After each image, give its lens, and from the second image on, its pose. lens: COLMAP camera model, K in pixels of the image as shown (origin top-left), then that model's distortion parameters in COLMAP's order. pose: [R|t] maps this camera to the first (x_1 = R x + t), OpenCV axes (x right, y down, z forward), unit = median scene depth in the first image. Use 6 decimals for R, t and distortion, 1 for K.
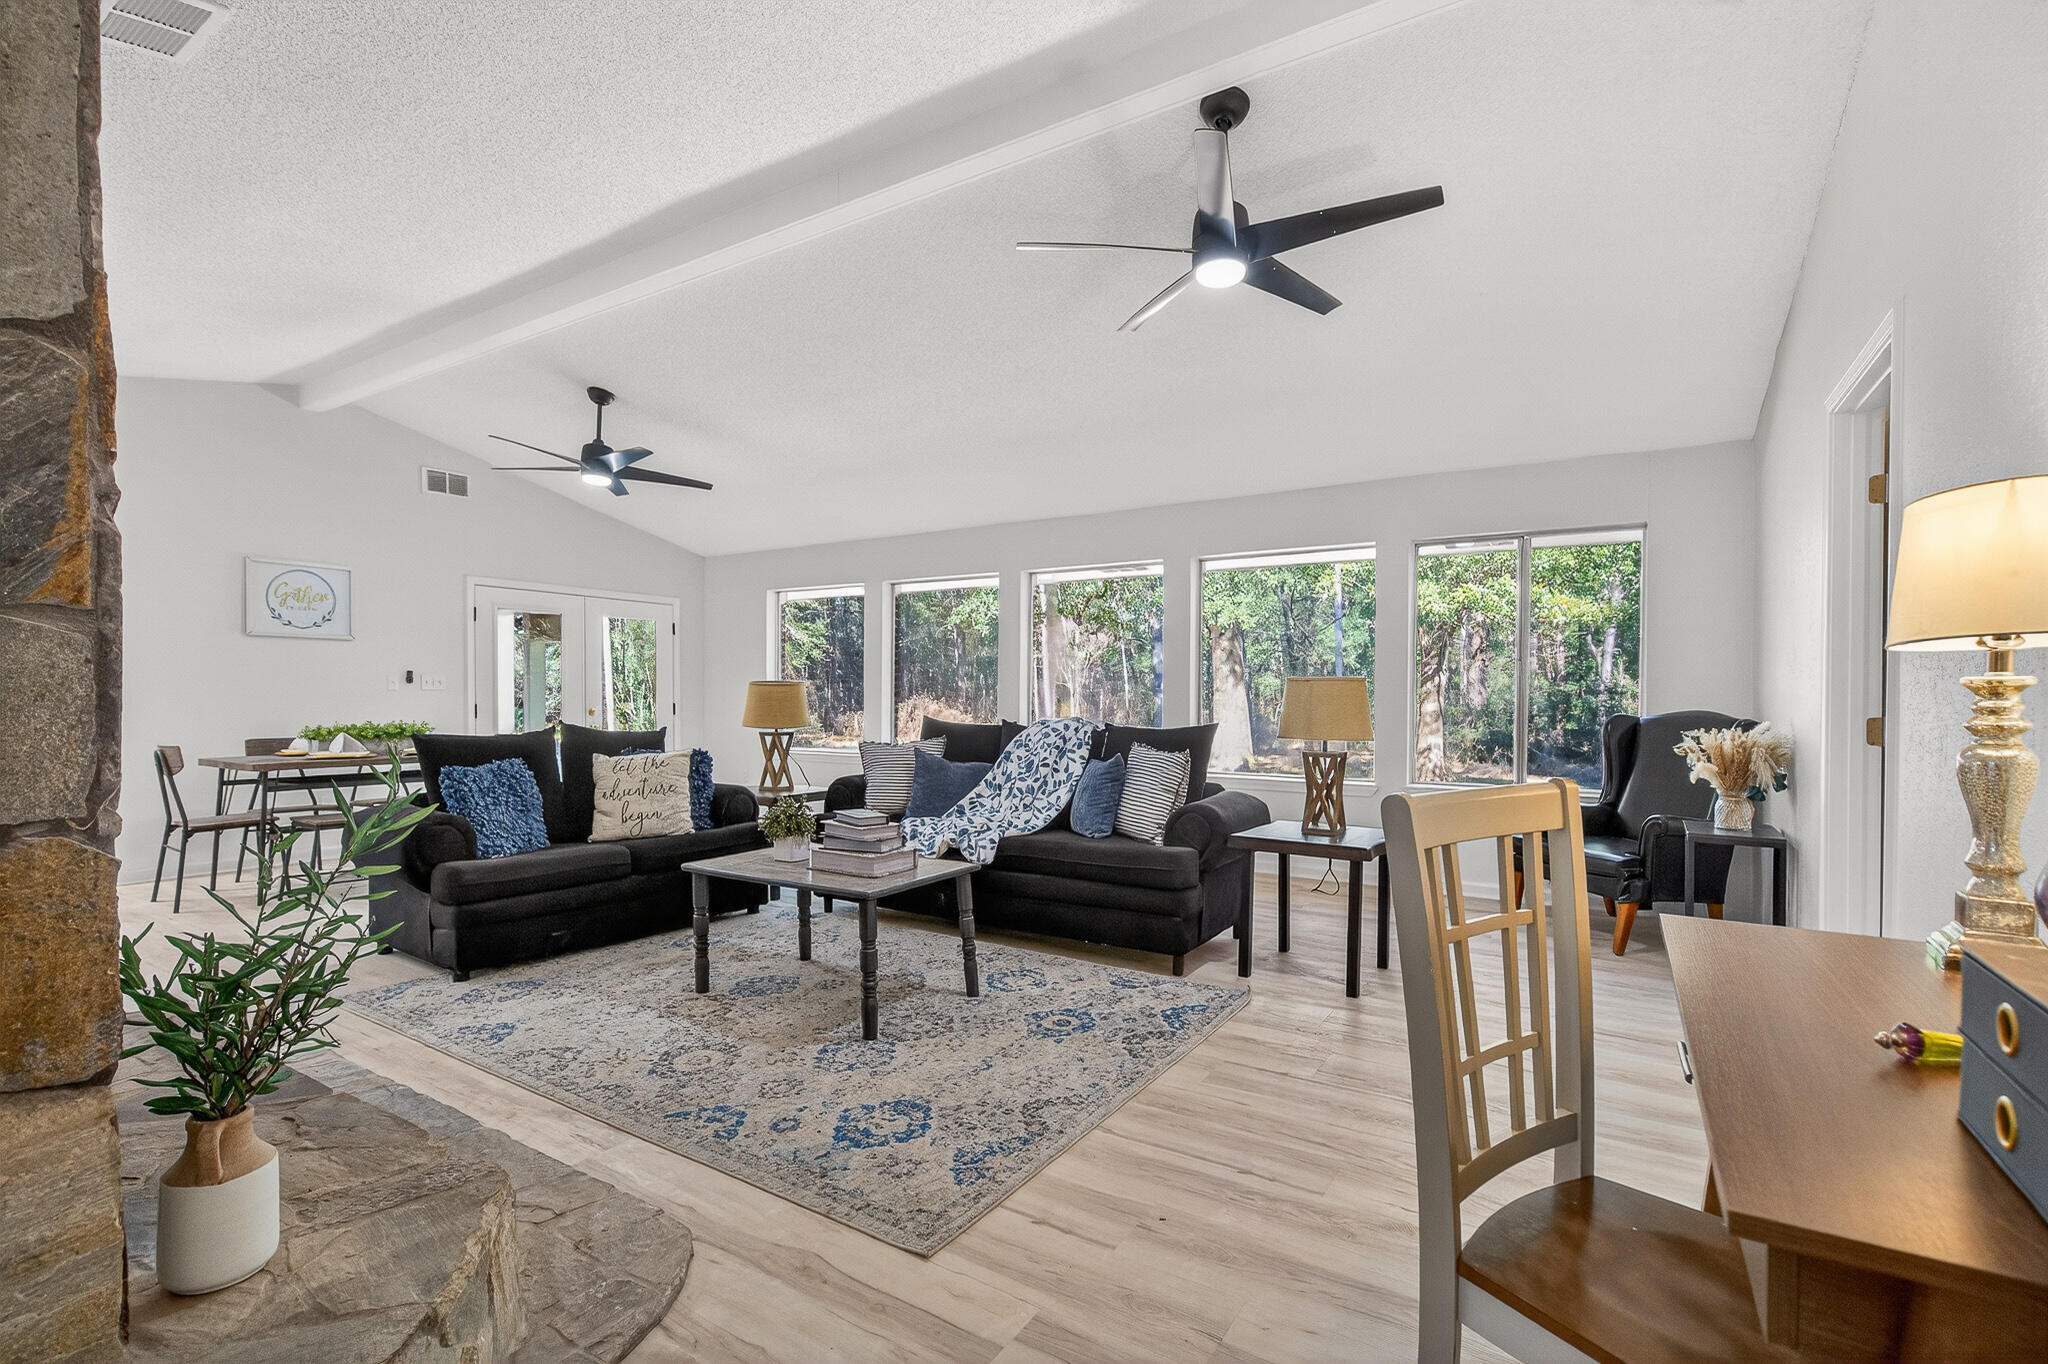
lens RADIAL K [[924.8, 0, 1025.0], [0, 924.8, 709.6], [0, 0, 1]] dist [0.000054, 0.000025]
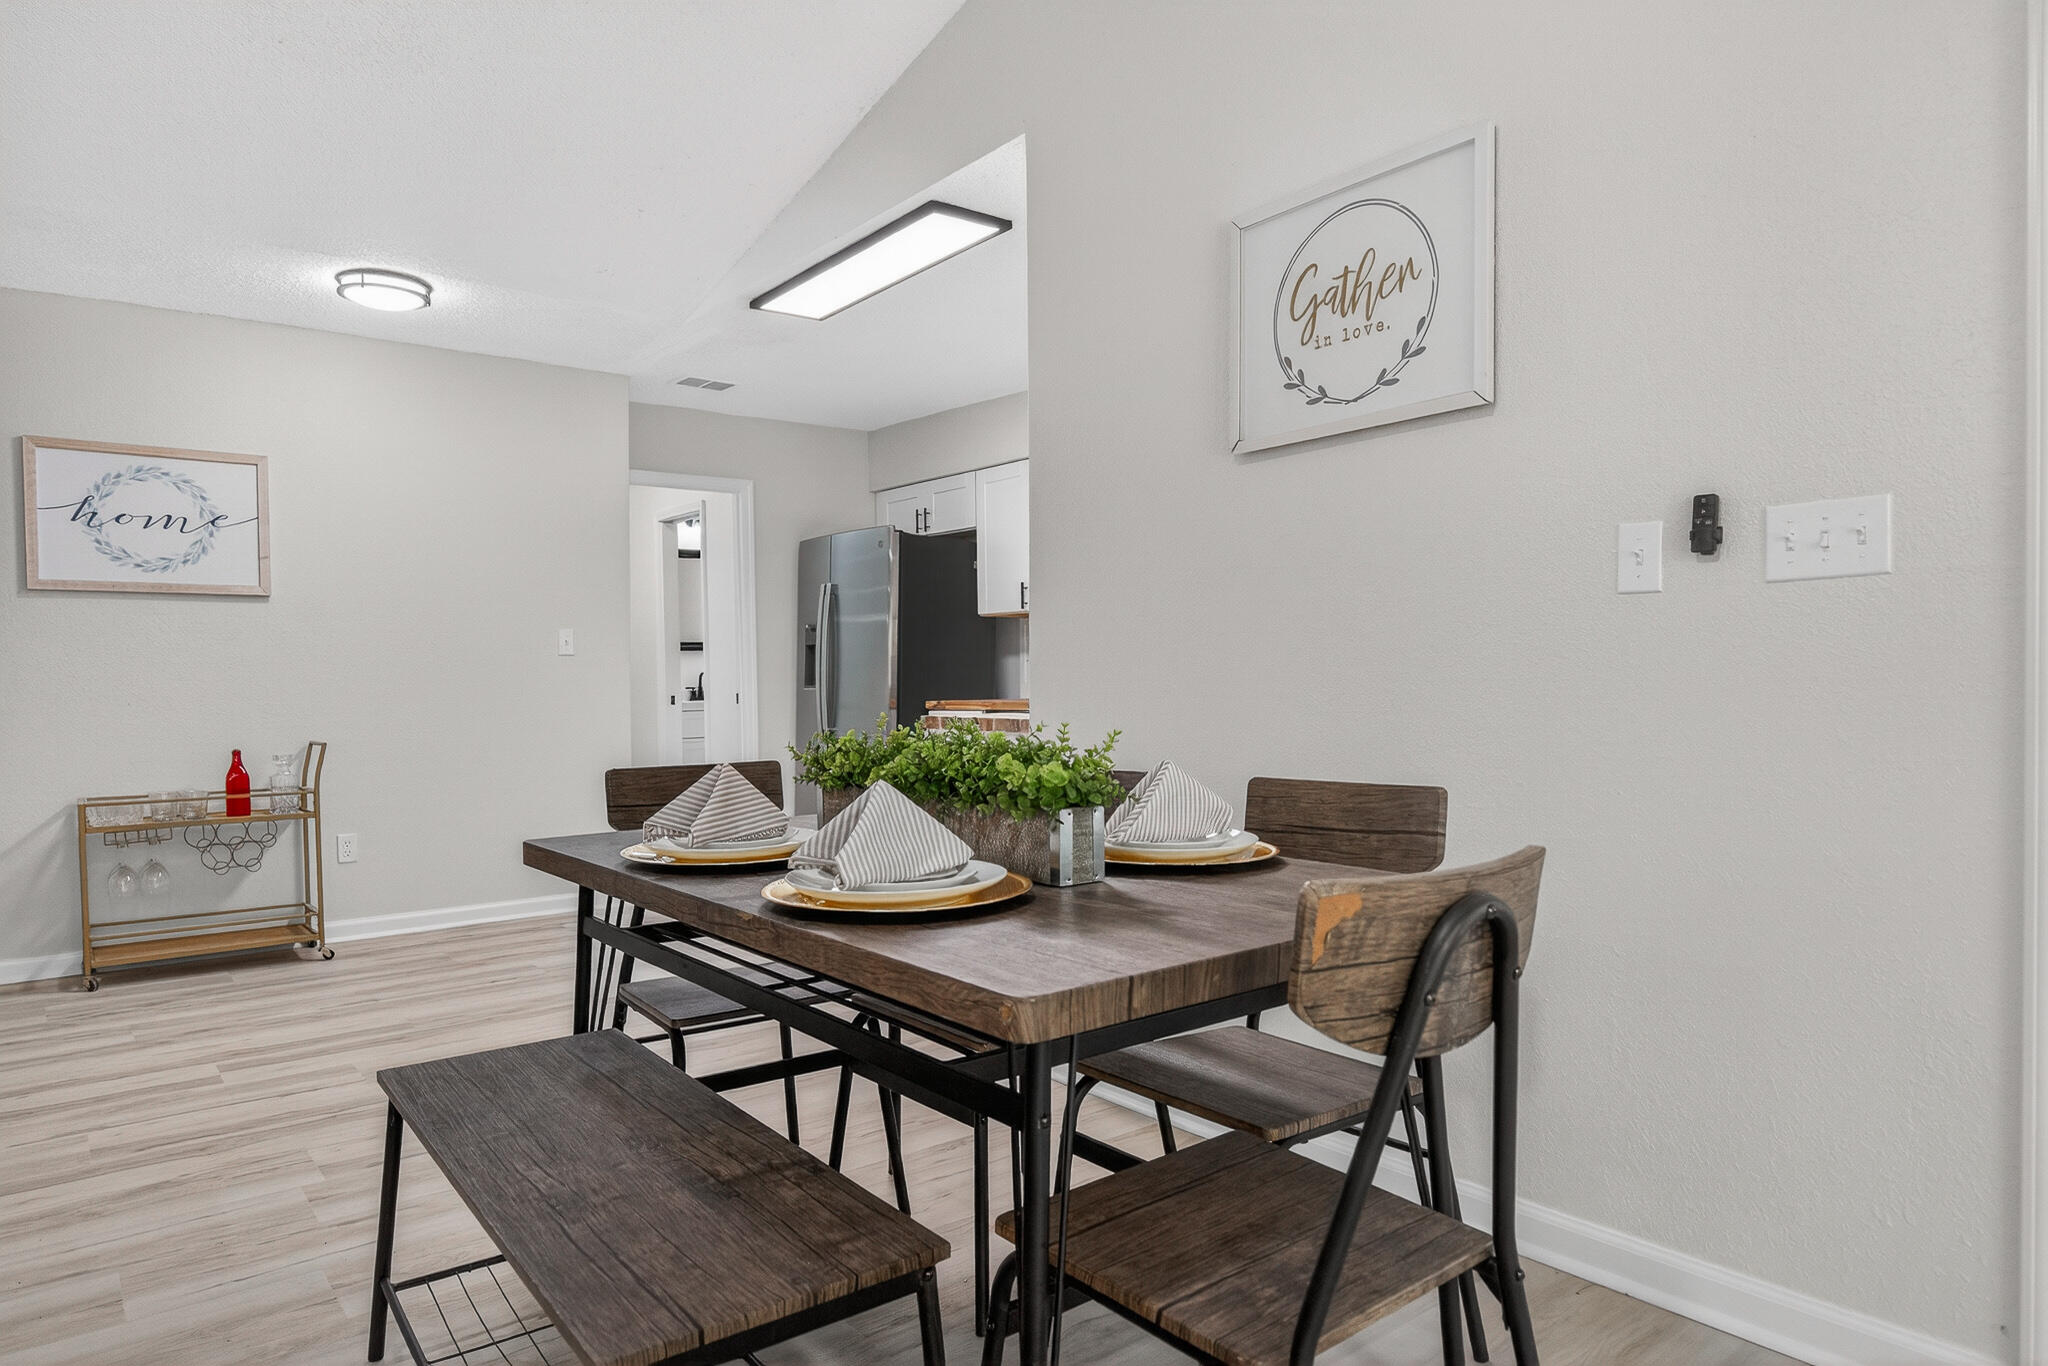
lens RADIAL K [[1242.2, 0, 1007.3], [0, 1242.2, 706.9], [0, 0, 1]] dist [0.001272, 0.000110]
pose [[-0.332612, 0.020260, -0.942846, -0.751133], [-0.001459, 0.999757, 0.021997, 0.001498], [0.943063, 0.008693, -0.332501, 2.094543]]
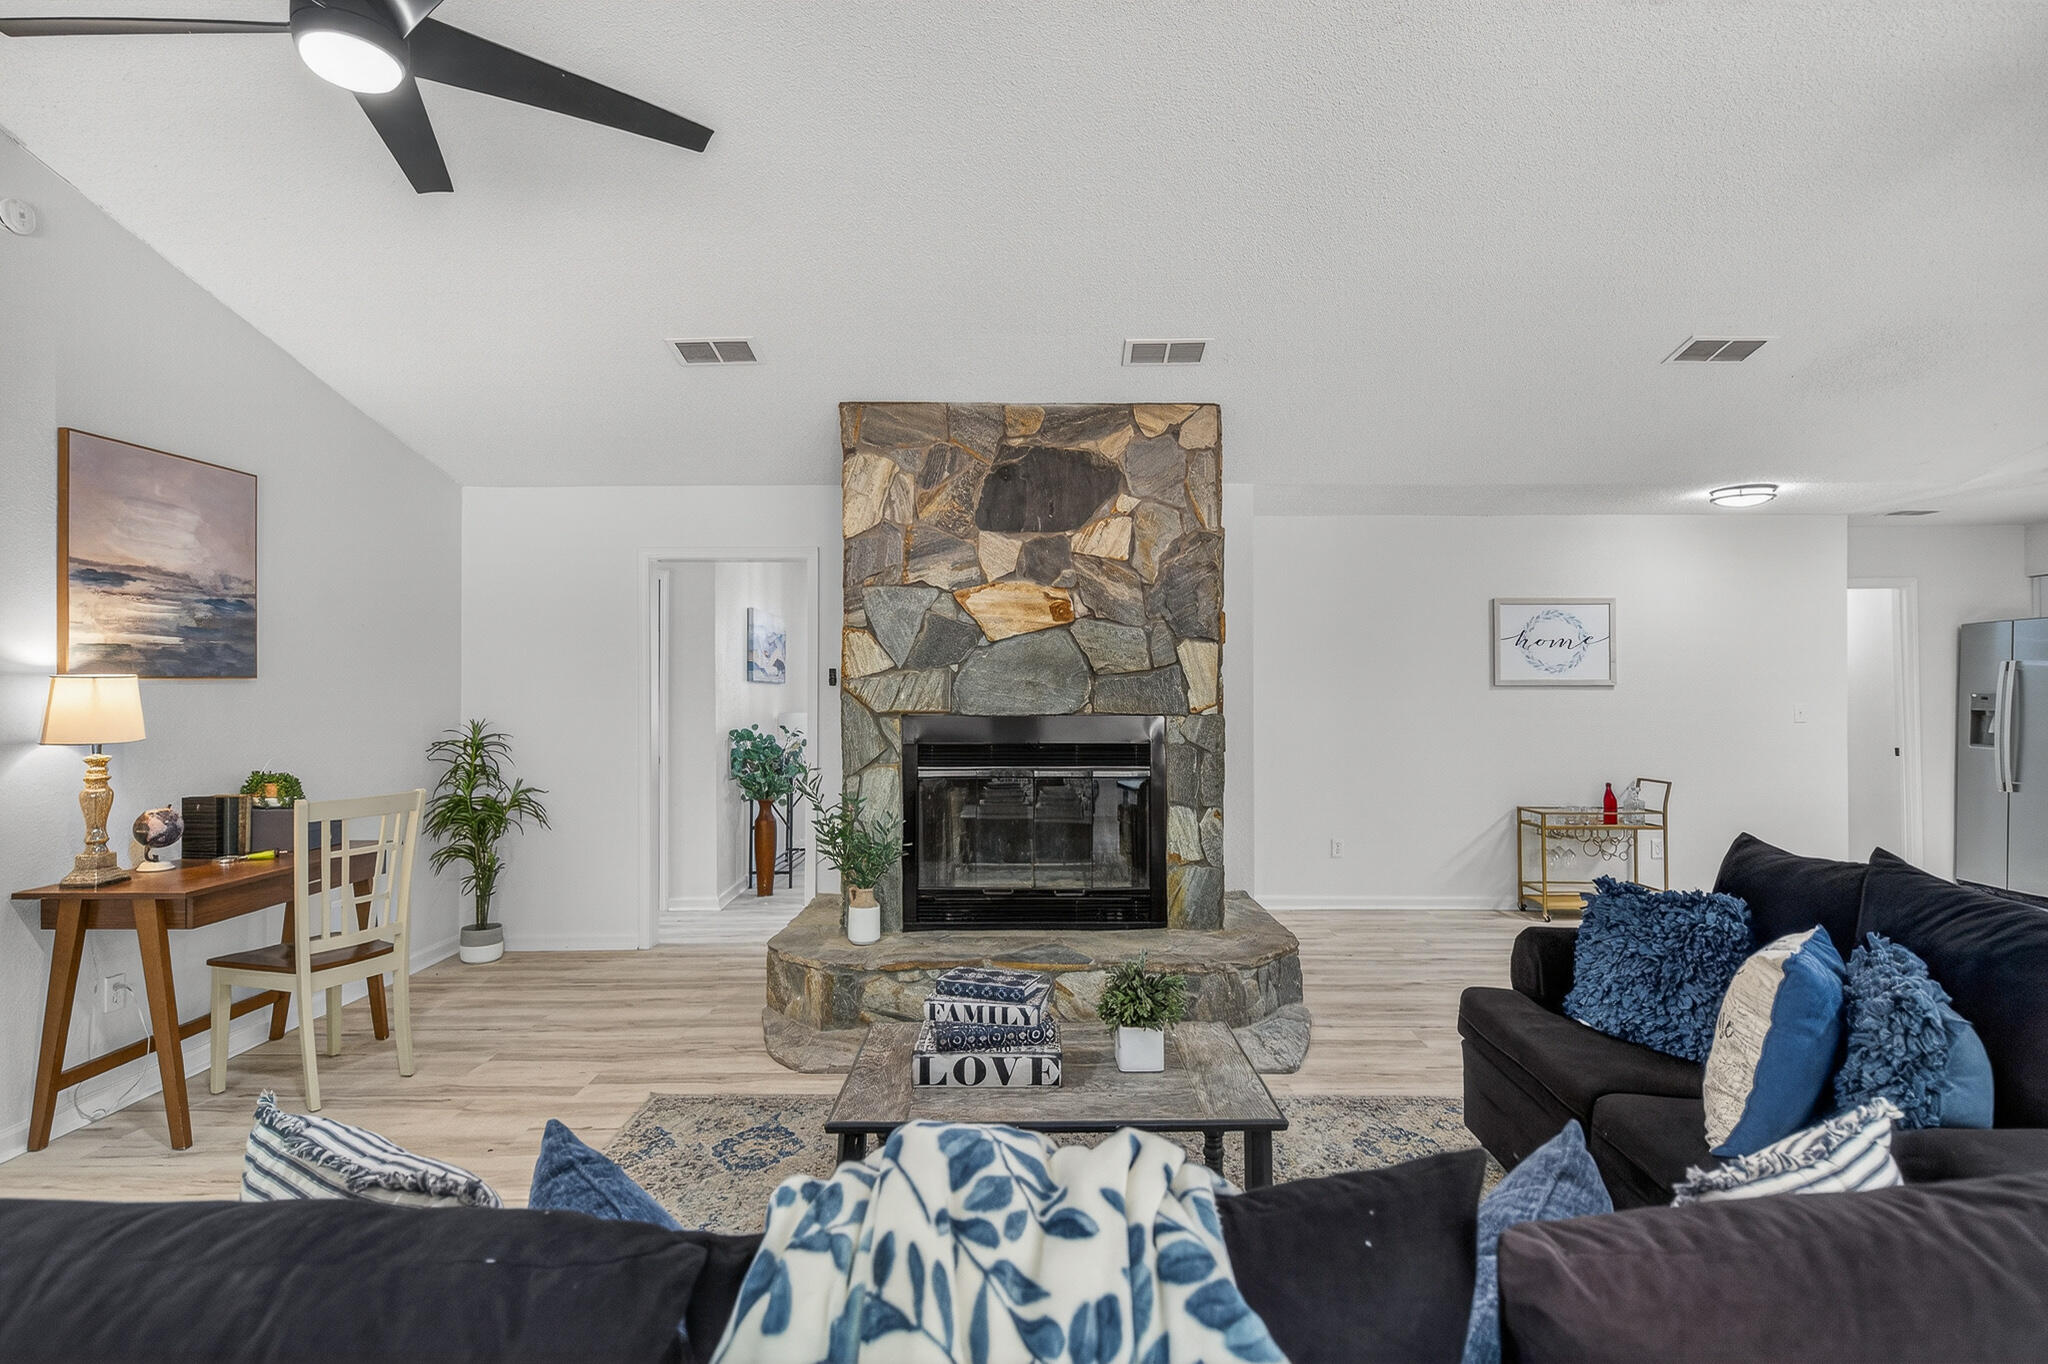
lens RADIAL K [[1022.4, 0, 1027.9], [0, 1022.4, 677.9], [0, 0, 1]] dist [0.023042, -0.021043]
pose [[-0.845933, -0.010796, -0.533180, 0.195688], [-0.010640, 0.999938, -0.003367, -0.101244], [0.533184, 0.002825, -0.845995, 1.799986]]
